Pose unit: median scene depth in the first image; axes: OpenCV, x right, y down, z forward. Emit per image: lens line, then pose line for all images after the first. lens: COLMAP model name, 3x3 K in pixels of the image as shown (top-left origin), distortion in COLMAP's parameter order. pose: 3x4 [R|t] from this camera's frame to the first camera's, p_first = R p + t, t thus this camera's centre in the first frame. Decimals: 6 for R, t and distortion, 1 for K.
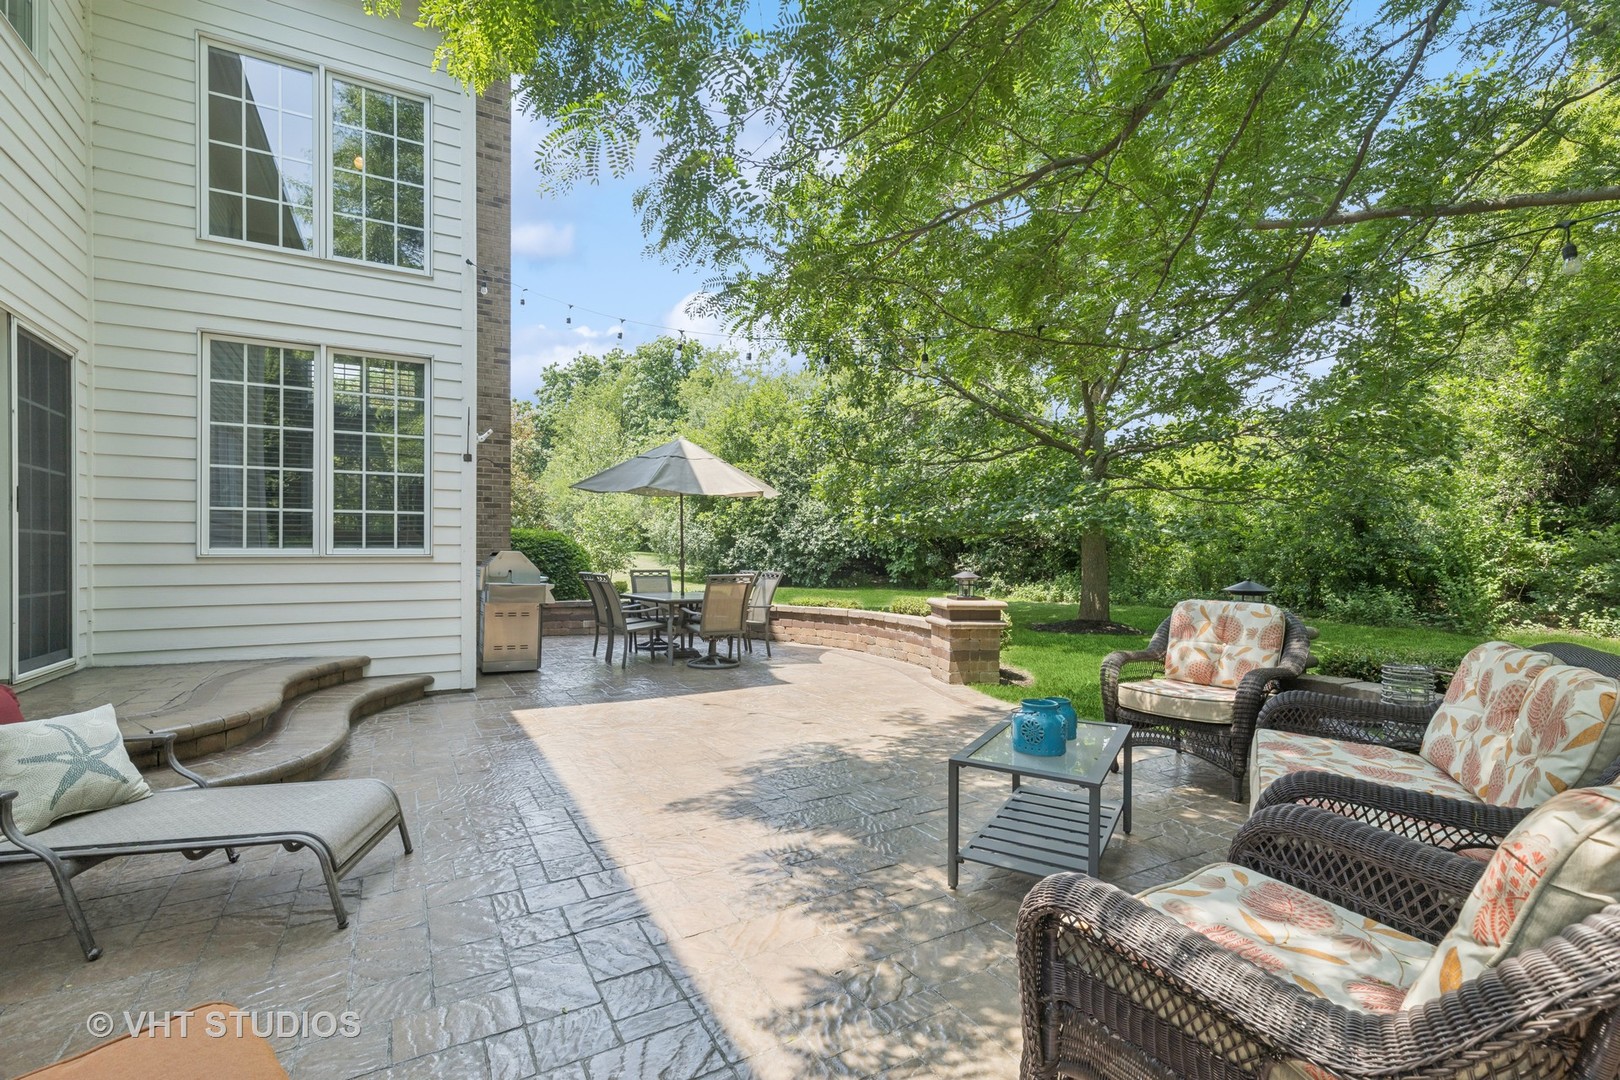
lens RADIAL K [[733.5, 0, 809.4], [0, 733.5, 550.0], [0, 0, 1]] dist [0.009353, -0.001952]
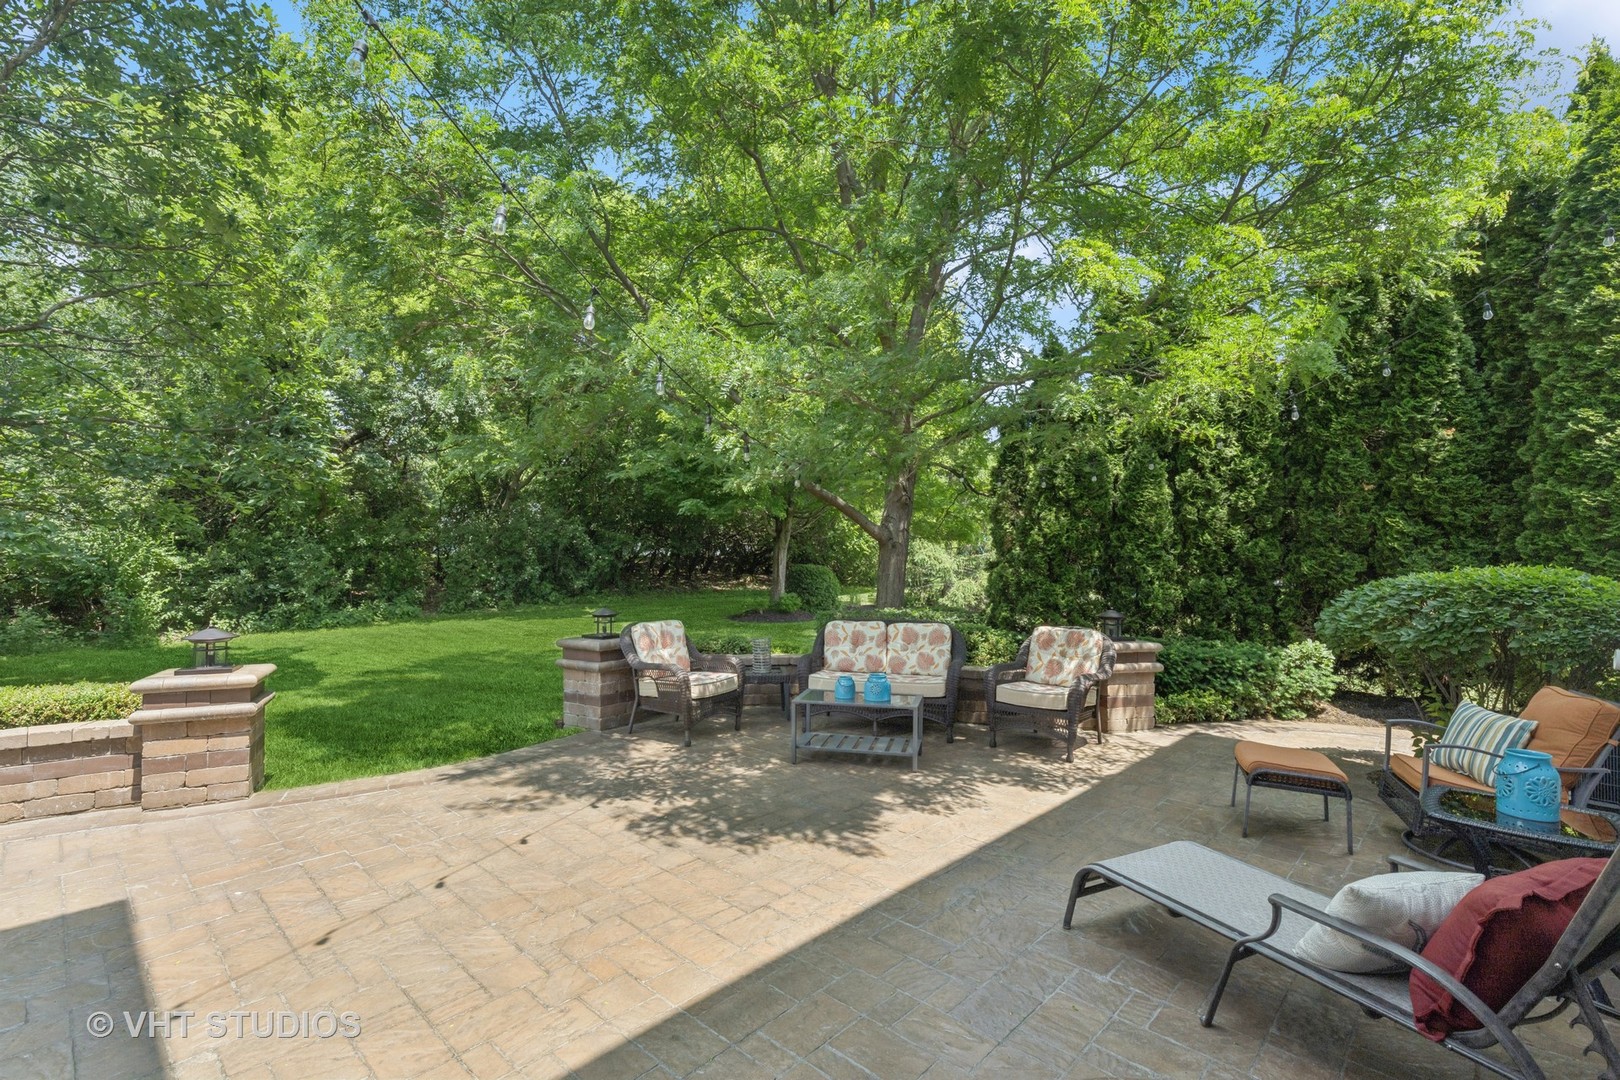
lens RADIAL K [[733.5, 0, 809.0], [0, 733.5, 541.7], [0, 0, 1]] dist [0.009353, -0.001952]
pose [[-0.310730, -0.000360, 0.950498, -1.236990], [-0.014169, 0.999891, -0.004254, -0.117172], [-0.950393, -0.014789, -0.310701, 1.462350]]
